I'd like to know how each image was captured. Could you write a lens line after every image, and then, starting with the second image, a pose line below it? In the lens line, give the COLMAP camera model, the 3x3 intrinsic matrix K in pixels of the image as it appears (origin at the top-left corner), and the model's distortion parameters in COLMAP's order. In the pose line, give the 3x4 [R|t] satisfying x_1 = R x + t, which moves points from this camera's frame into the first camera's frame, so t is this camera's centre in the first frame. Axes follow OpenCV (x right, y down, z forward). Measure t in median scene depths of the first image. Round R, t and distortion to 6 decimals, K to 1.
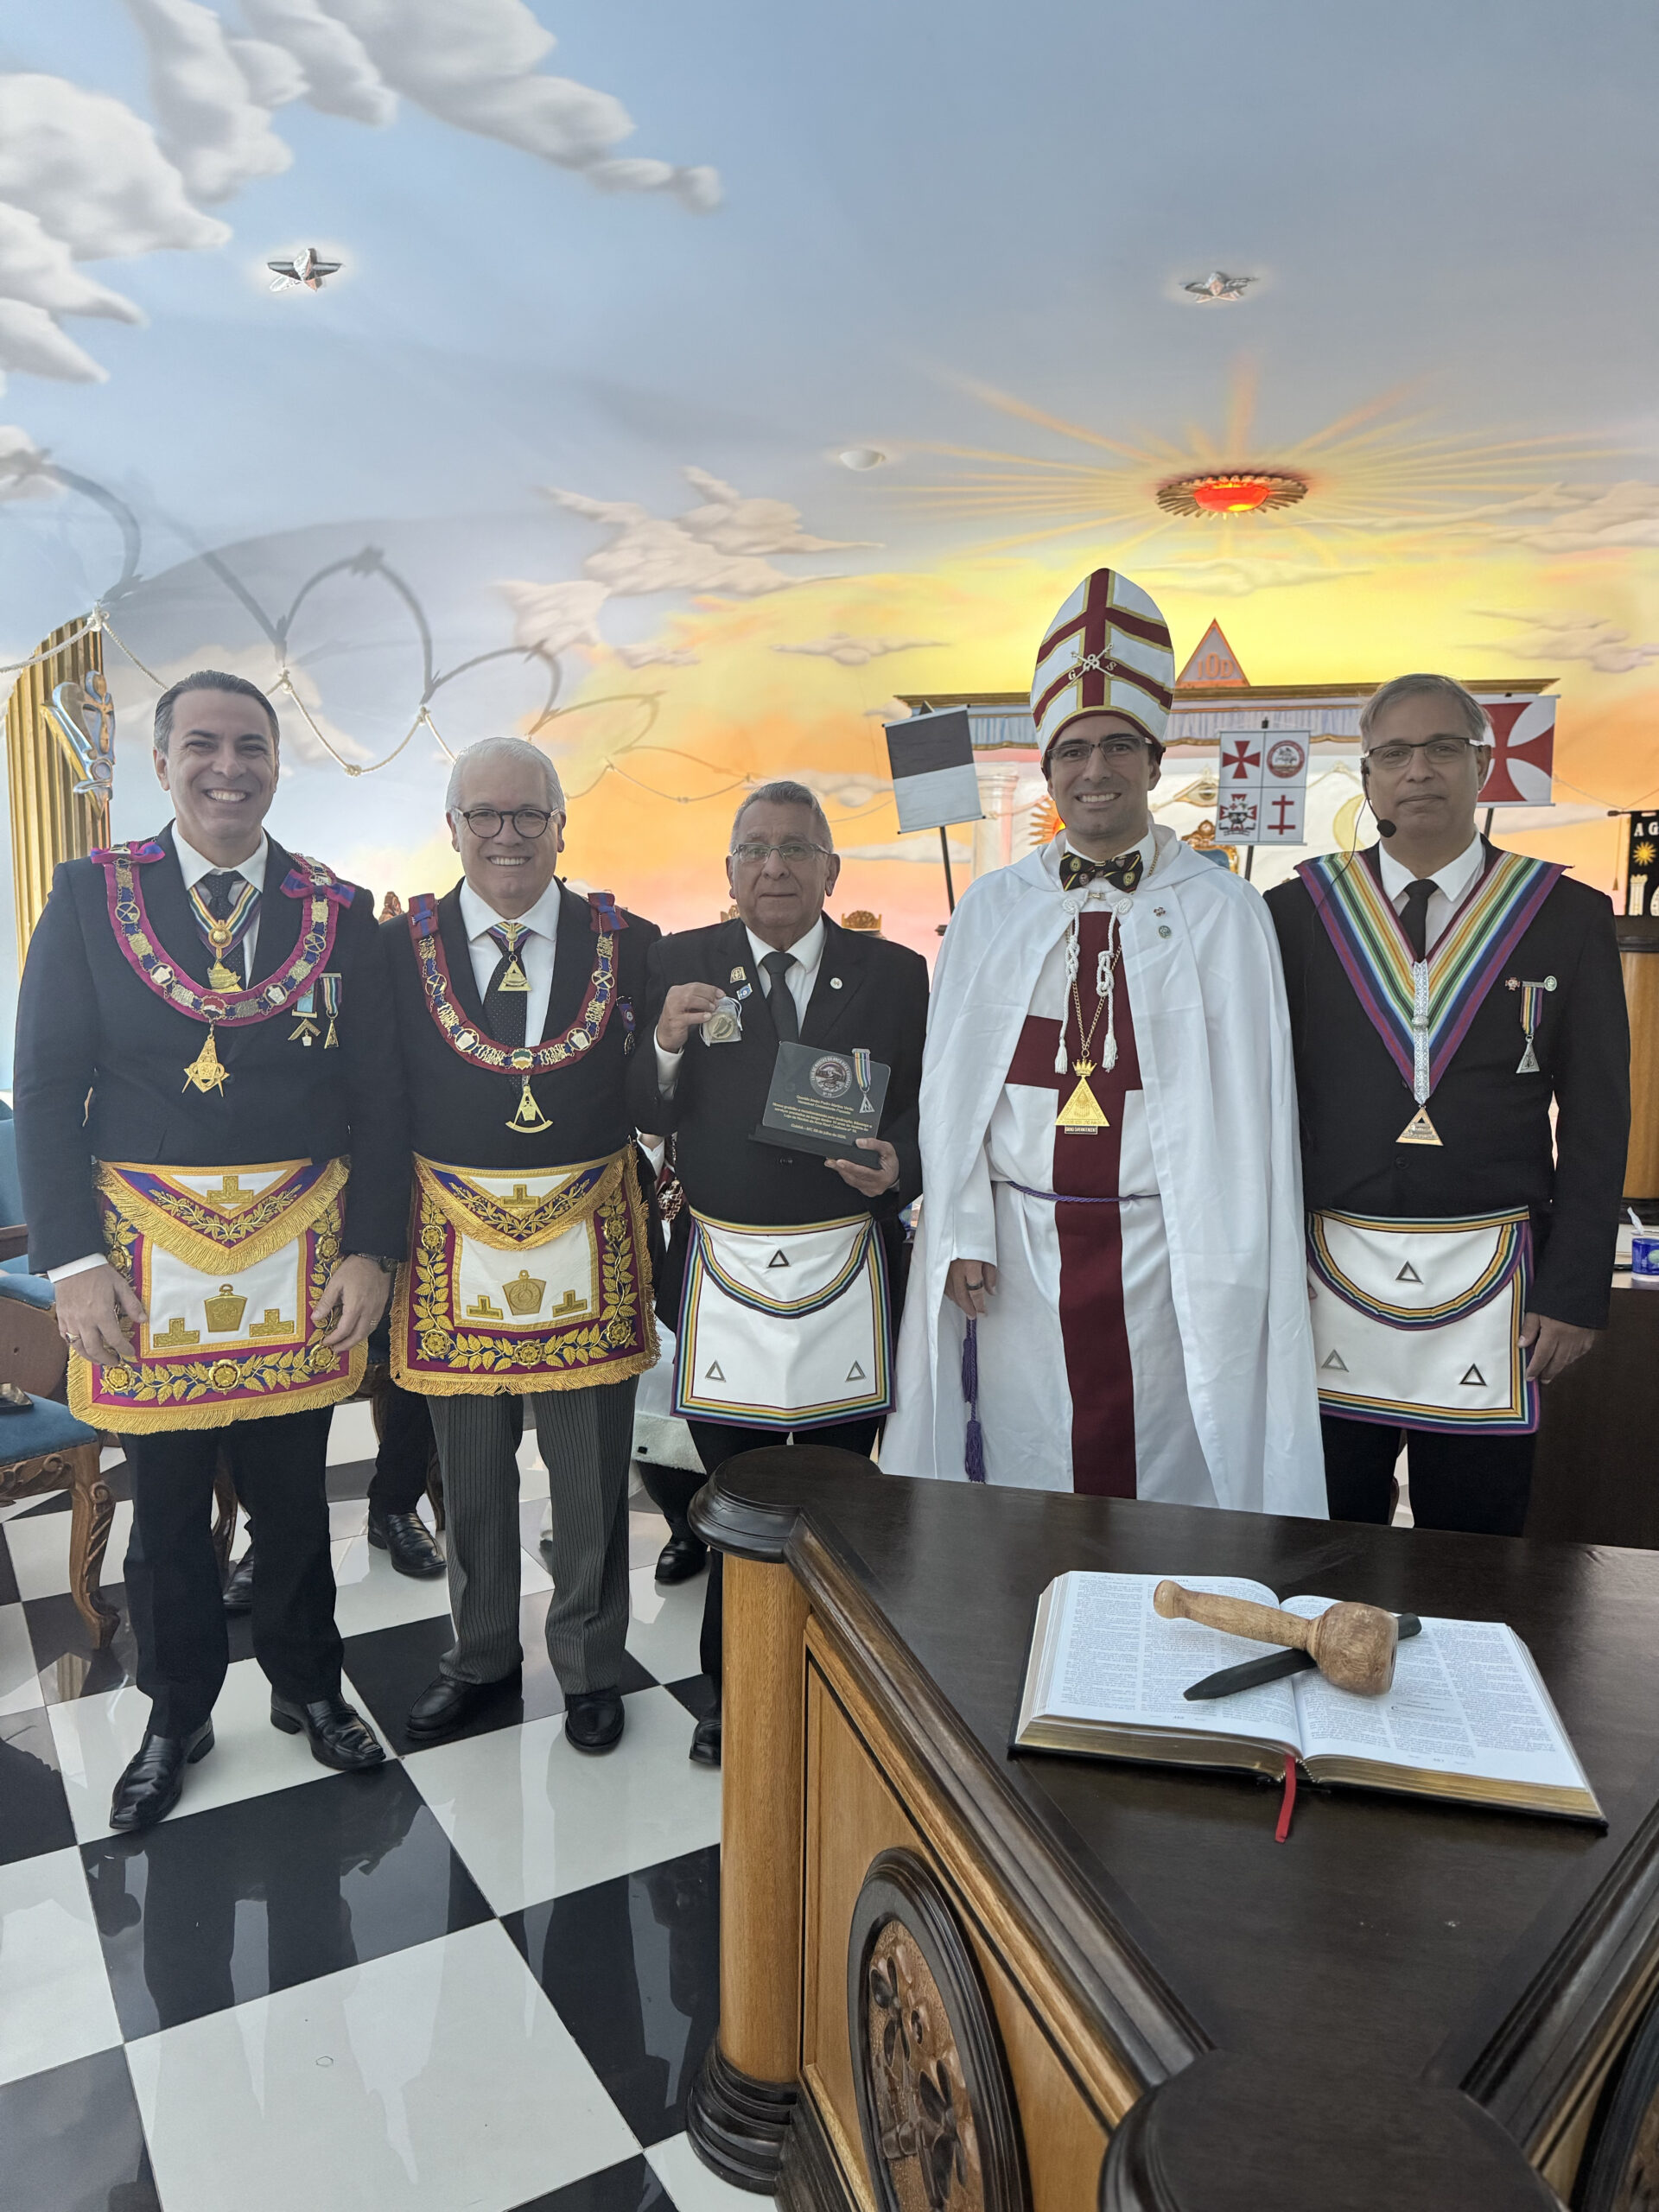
lens RADIAL K [[1552.2, 0, 817.9], [0, 1552.2, 1130.2], [0, 0, 1]] dist [0.083917, -0.133518]
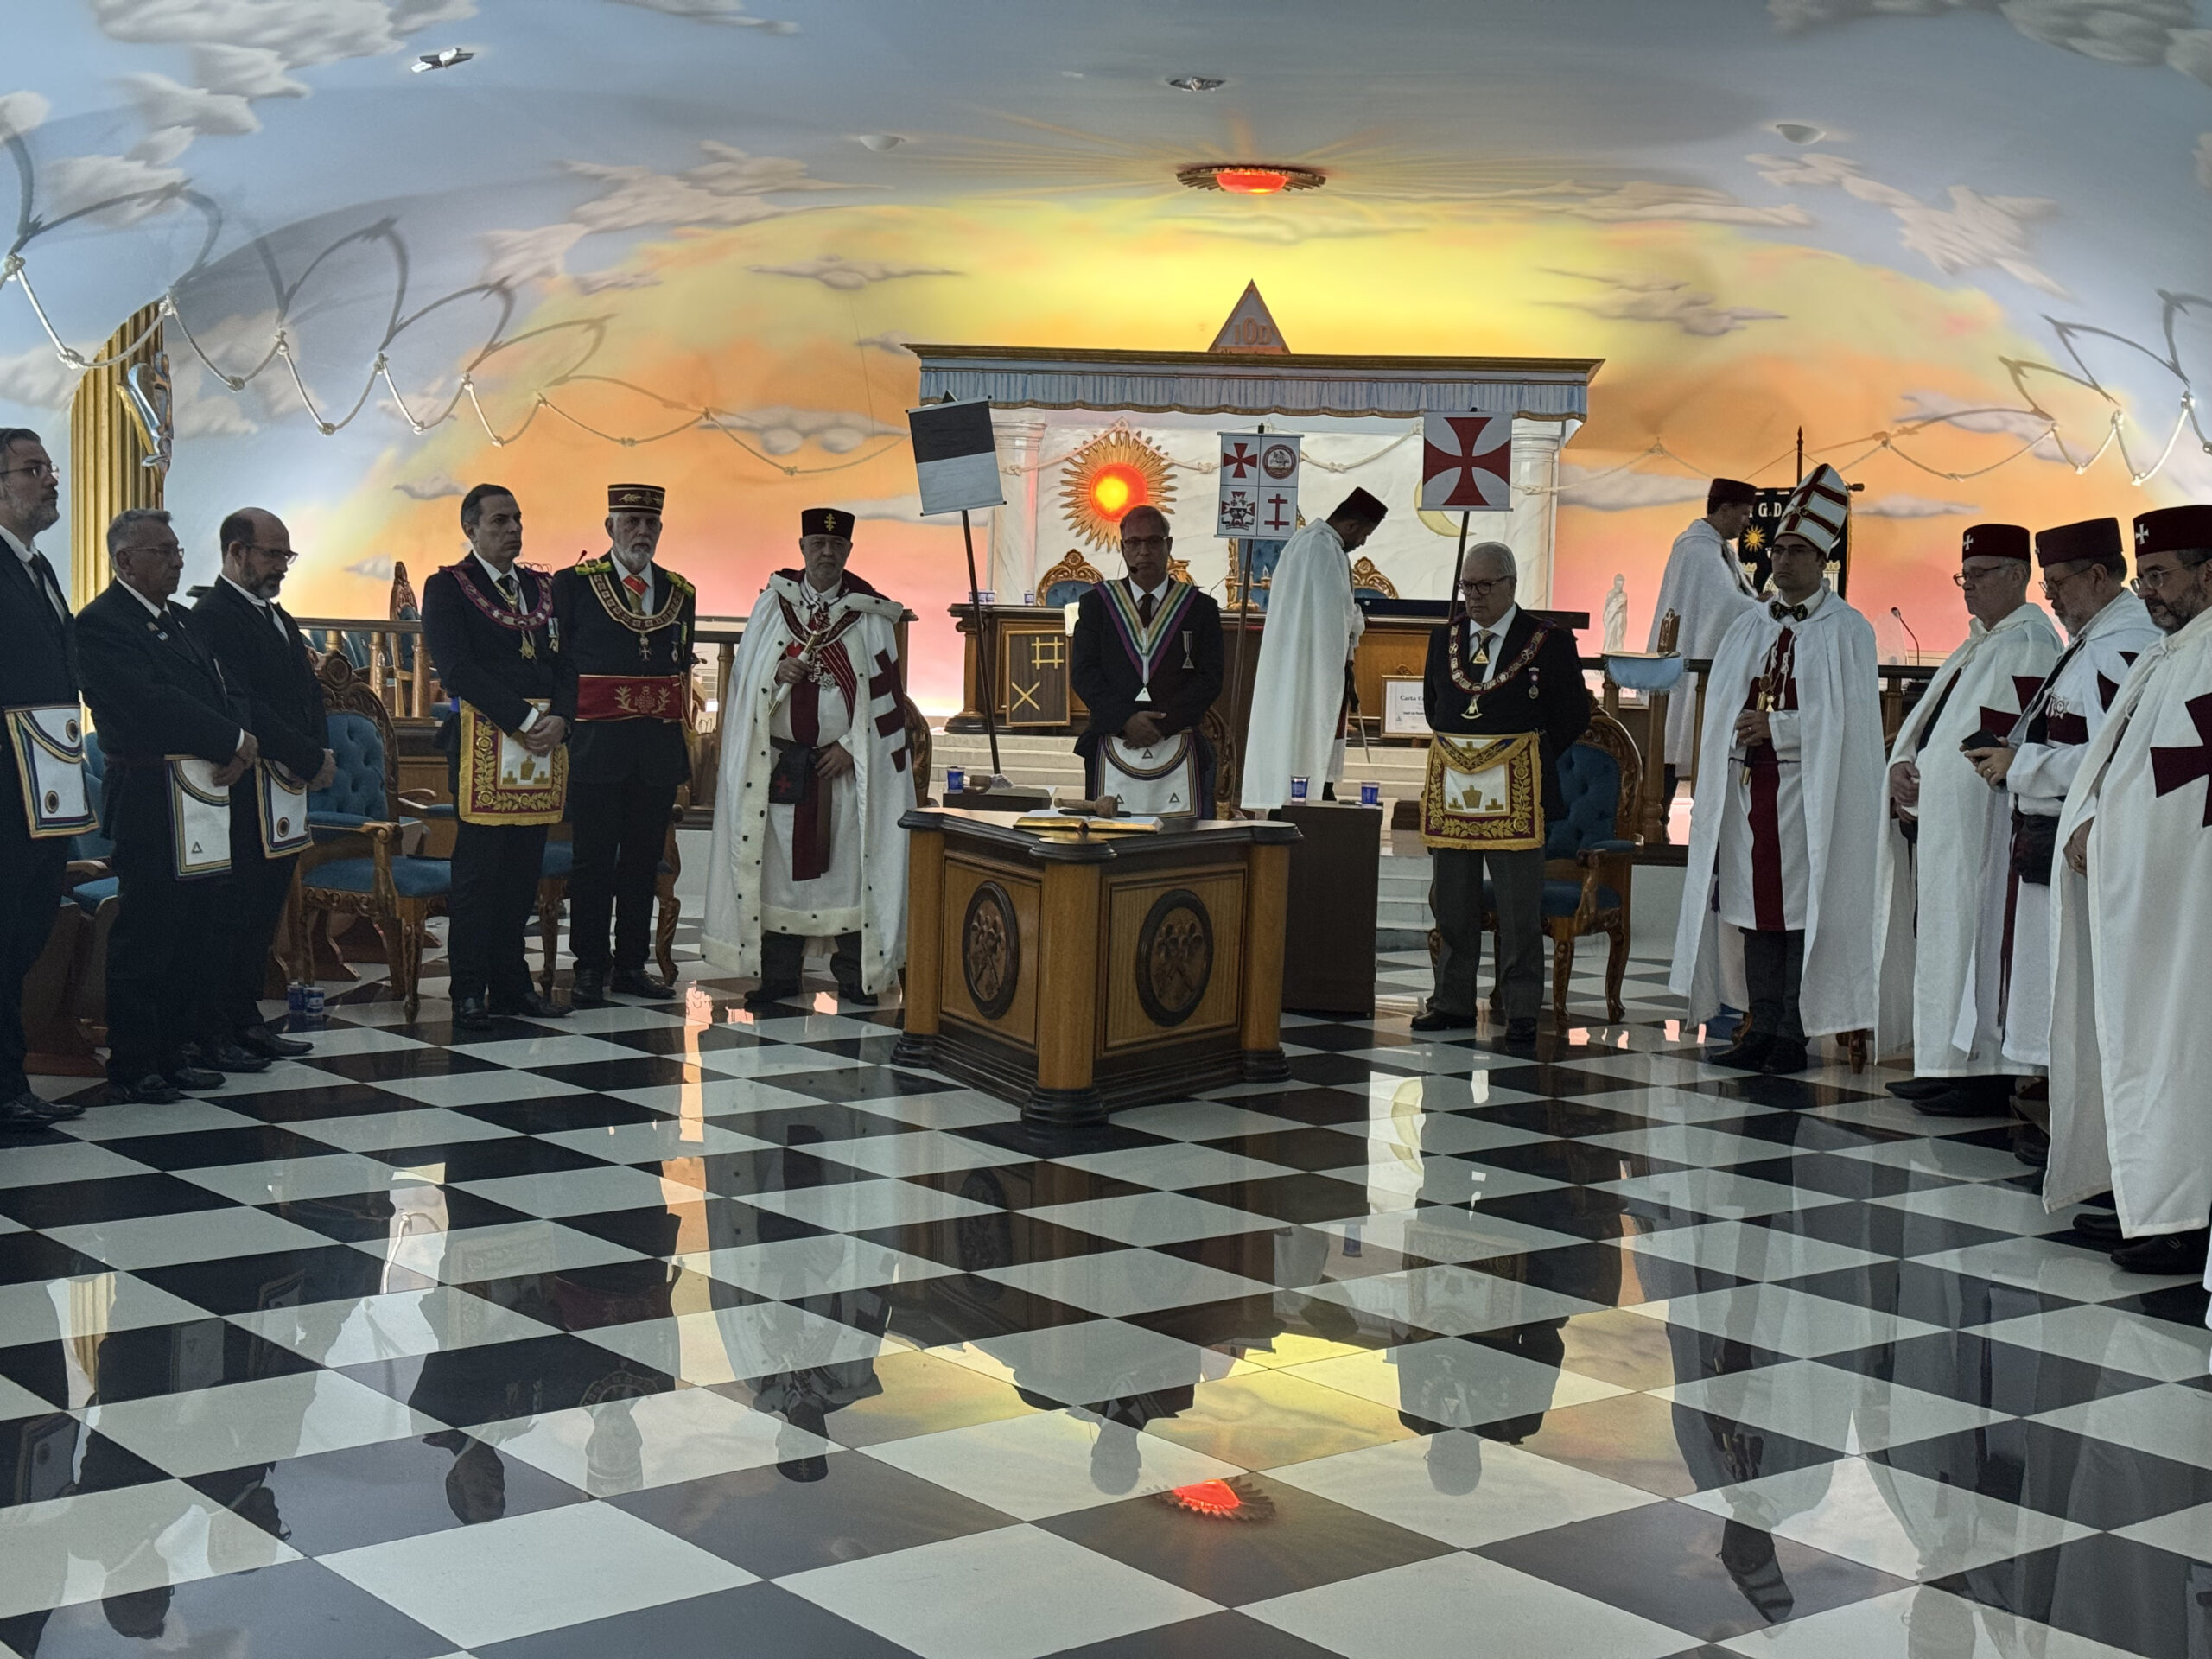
lens RADIAL K [[3059.3, 0, 1122.2], [0, 3059.3, 828.6], [0, 0, 1]] dist [0.185216, -0.300610]
pose [[0.989418, 0.006322, 0.144953, -0.096061], [0.001891, 0.998403, -0.056453, 0.113315], [-0.145079, 0.056130, 0.987827, -0.882524]]
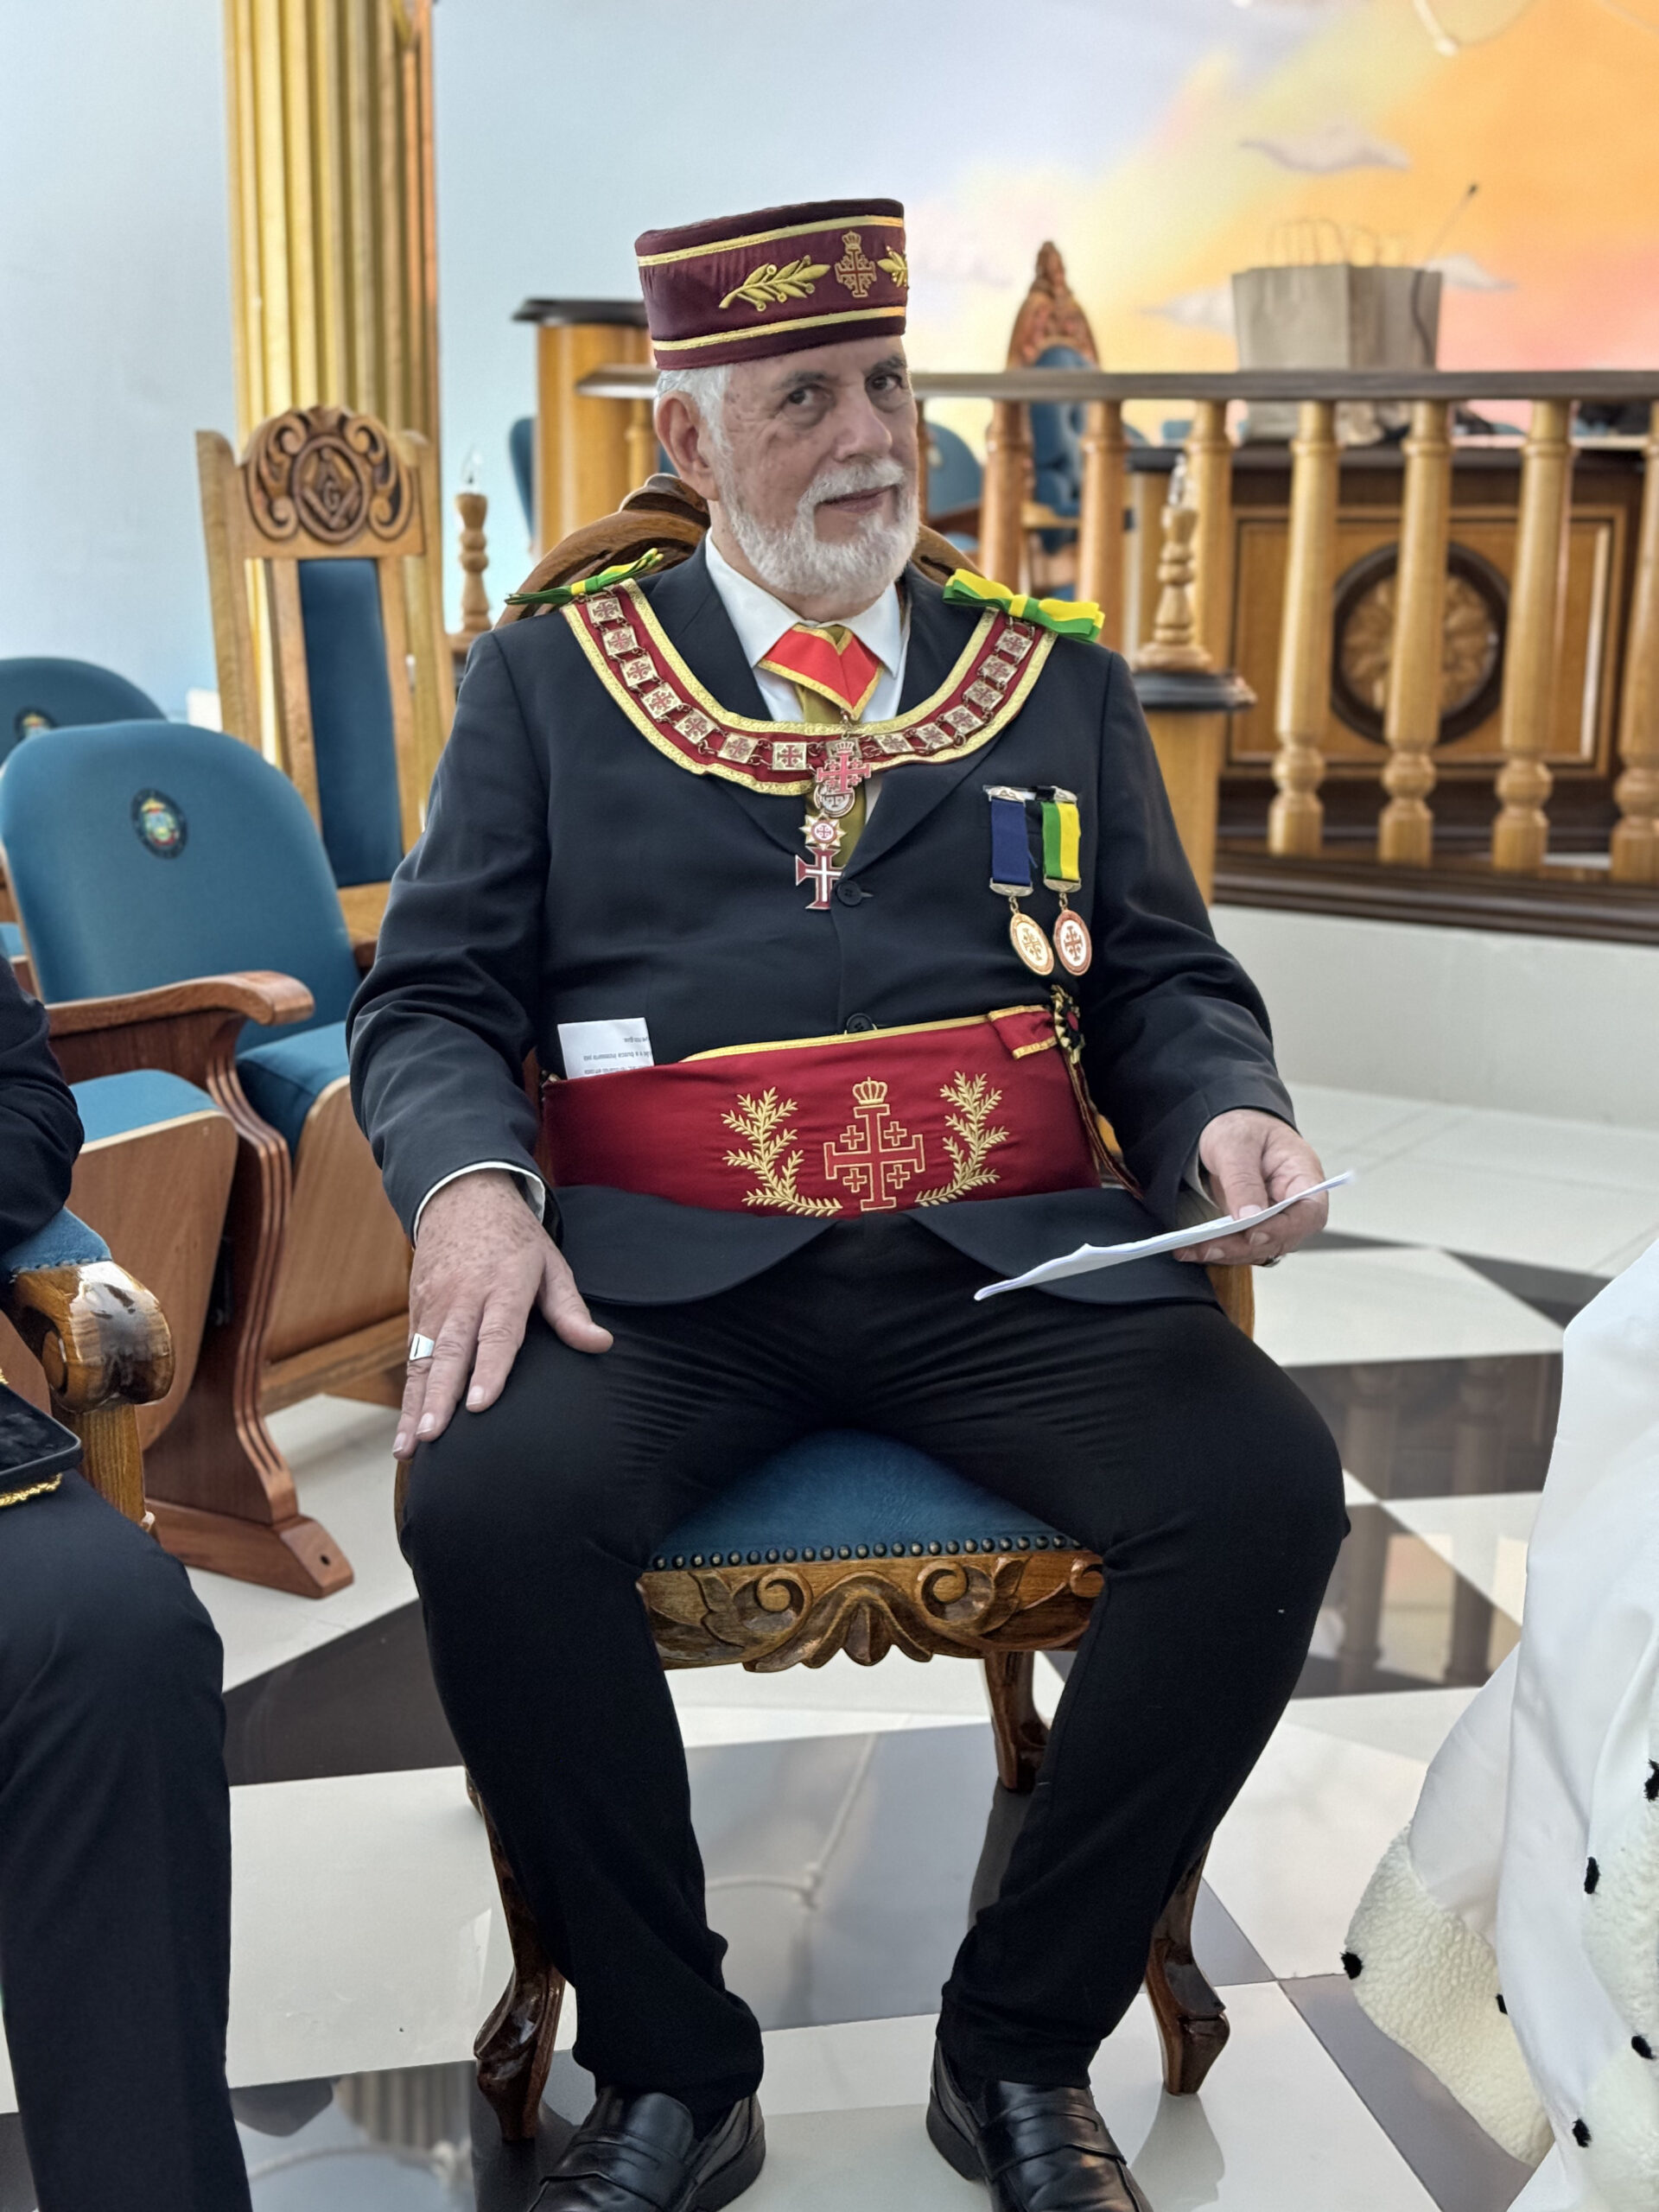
lens RADIAL K [[3059.3, 0, 812.5], [0, 3059.3, 1158.1], [0, 0, 1]] dist [0.185216, -0.300610]
pose [[0.946490, 0.078553, -0.313026, -0.050981], [-0.047567, 0.993288, 0.105434, 0.006004], [0.319207, -0.084903, 0.943874, 0.167203]]
